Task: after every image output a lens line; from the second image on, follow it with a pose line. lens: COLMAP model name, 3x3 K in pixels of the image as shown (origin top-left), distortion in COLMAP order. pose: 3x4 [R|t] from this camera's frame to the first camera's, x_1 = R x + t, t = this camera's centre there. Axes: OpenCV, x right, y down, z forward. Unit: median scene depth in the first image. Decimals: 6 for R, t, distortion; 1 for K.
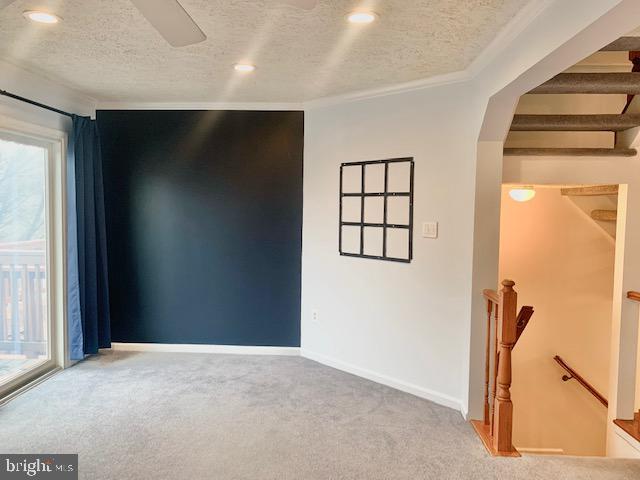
lens RADIAL K [[514.0, 0, 320.1], [0, 514.0, 236.2], [0, 0, 1]] dist [0.050368, -0.001804]
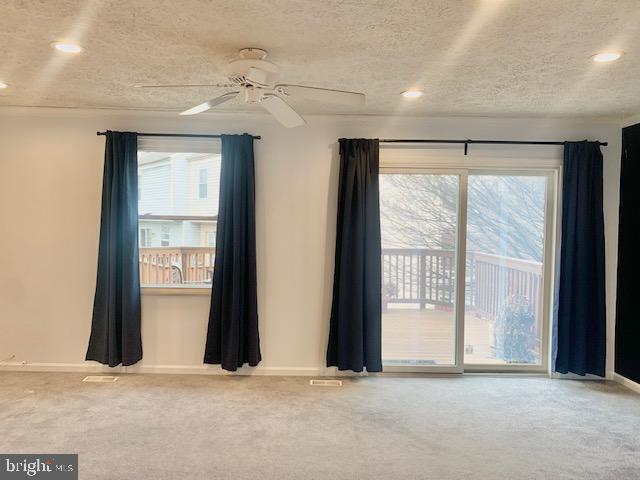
lens RADIAL K [[514.0, 0, 319.9], [0, 514.0, 240.6], [0, 0, 1]] dist [0.050368, -0.001804]
pose [[0.055416, 0.021455, -0.998233, 0.572864], [-0.077244, 0.996865, 0.017137, -0.011157], [0.995471, 0.076158, 0.056899, 0.455774]]
